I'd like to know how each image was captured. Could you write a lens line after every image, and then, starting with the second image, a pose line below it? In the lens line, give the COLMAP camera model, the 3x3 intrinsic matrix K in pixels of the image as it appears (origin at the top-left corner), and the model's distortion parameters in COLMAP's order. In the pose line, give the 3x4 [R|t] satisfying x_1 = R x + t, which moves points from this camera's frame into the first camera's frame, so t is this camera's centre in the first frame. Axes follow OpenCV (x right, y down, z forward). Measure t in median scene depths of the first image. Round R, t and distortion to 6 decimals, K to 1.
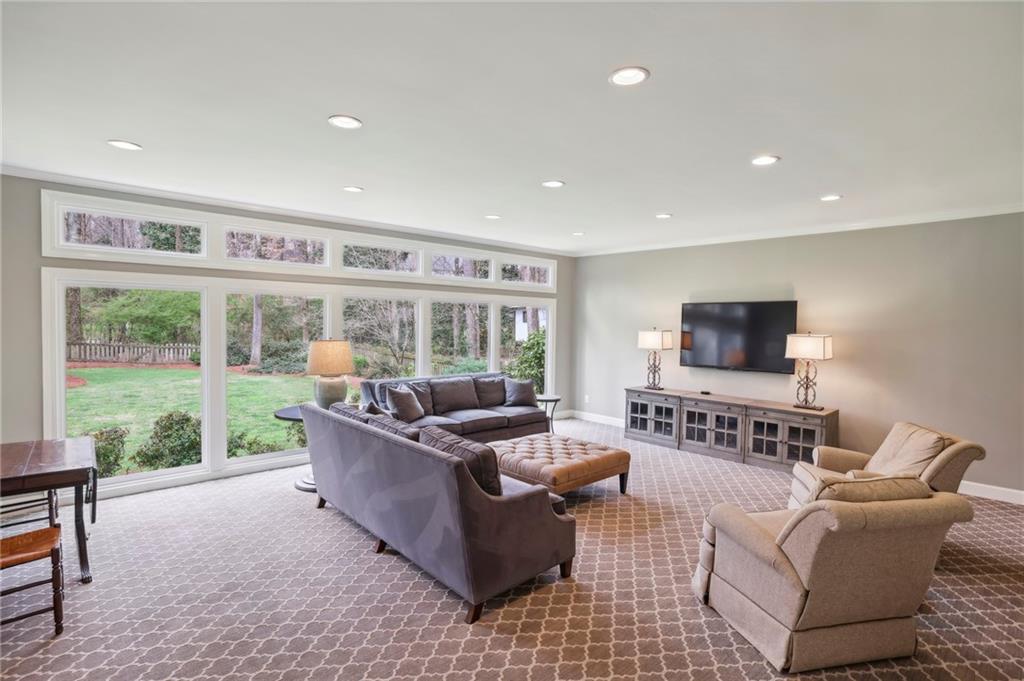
lens RADIAL K [[502.1, 0, 516.8], [0, 502.1, 341.8], [0, 0, 1]] dist [-0.002250, -0.001121]
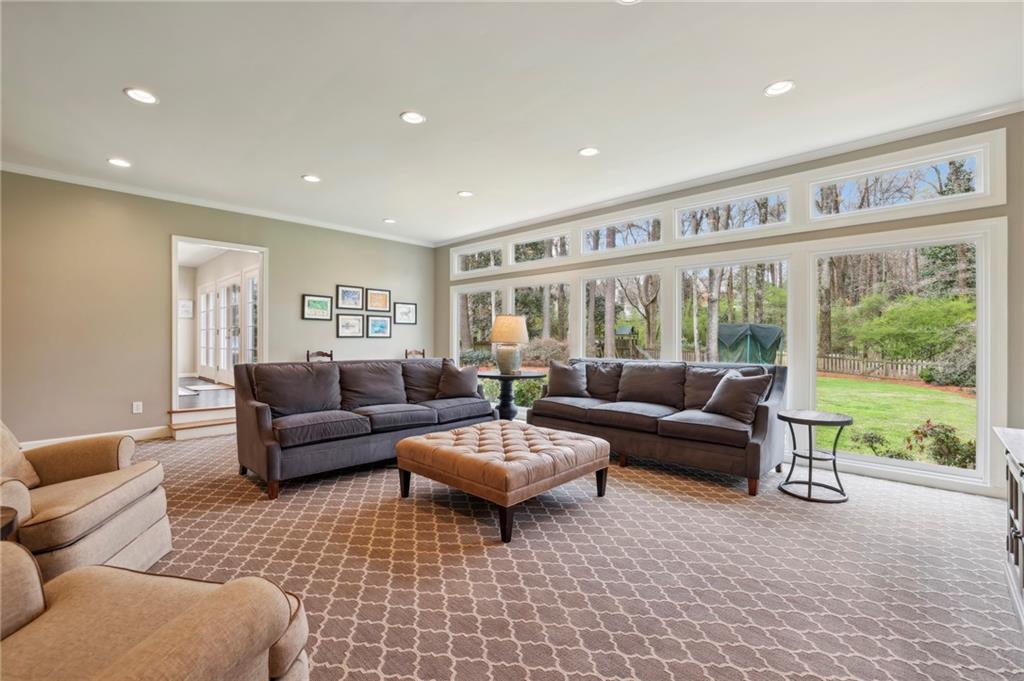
lens RADIAL K [[443.0, 0, 511.5], [0, 443.0, 342.3], [0, 0, 1]] dist [-0.029903, 0.000889]
pose [[0.053316, -0.010705, -0.998520, 0.570350], [-0.042443, 0.999015, -0.012977, 0.061196], [0.997675, 0.043072, 0.052809, 0.766094]]
